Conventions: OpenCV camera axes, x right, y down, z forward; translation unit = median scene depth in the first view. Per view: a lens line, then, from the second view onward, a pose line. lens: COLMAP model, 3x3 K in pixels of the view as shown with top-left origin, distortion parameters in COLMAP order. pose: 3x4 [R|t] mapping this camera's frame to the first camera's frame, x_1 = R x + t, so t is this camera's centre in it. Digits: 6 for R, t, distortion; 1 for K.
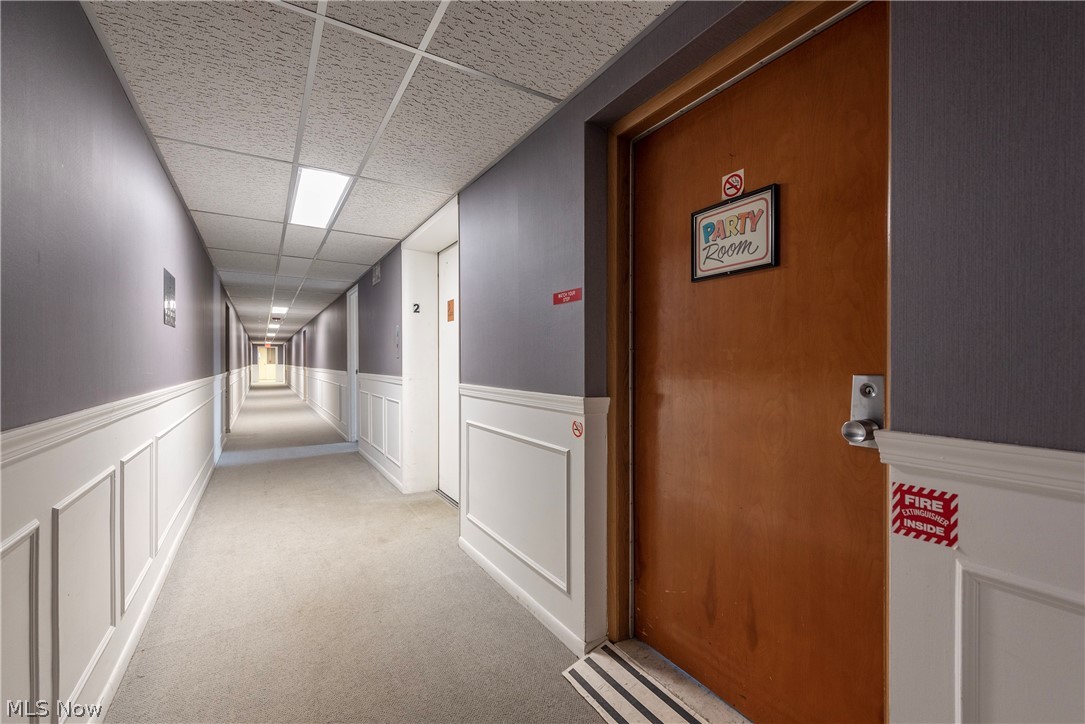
lens RADIAL K [[475.2, 0, 540.3], [0, 475.2, 365.5], [0, 0, 1]] dist [-0.008254, -0.000295]
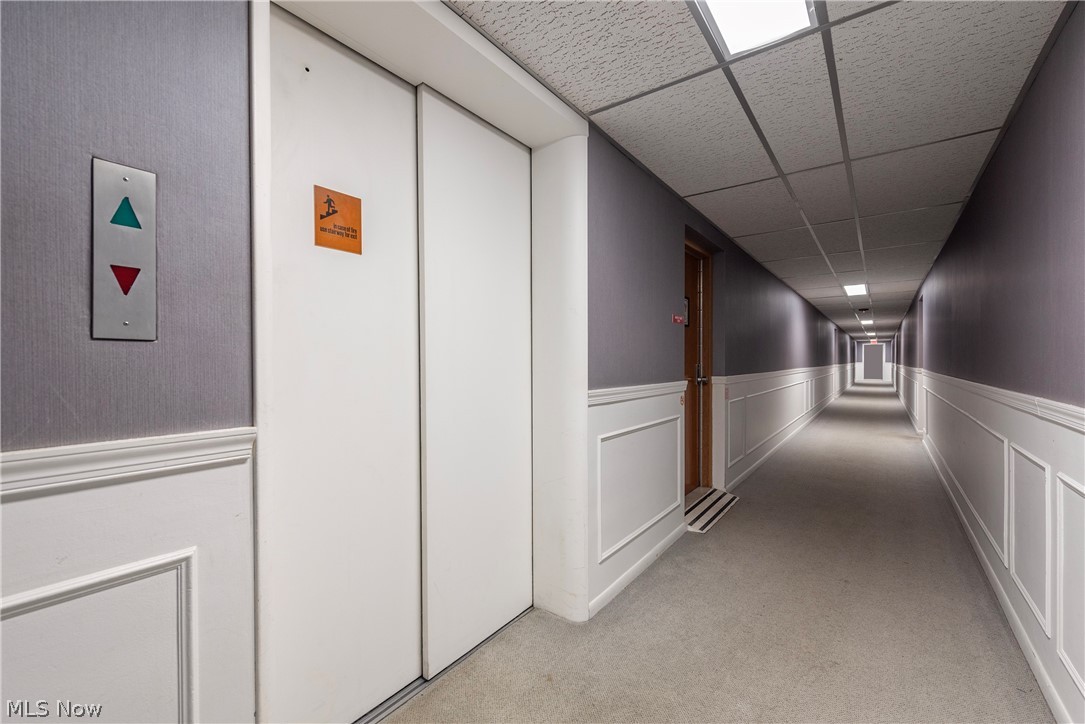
lens RADIAL K [[475.2, 0, 540.3], [0, 475.2, 365.5], [0, 0, 1]] dist [-0.008254, -0.000295]
pose [[0.420005, -0.000515, -0.907522, 0.245177], [0.004990, 0.999986, 0.001741, -0.000303], [0.907508, -0.005260, 0.420002, -0.346267]]
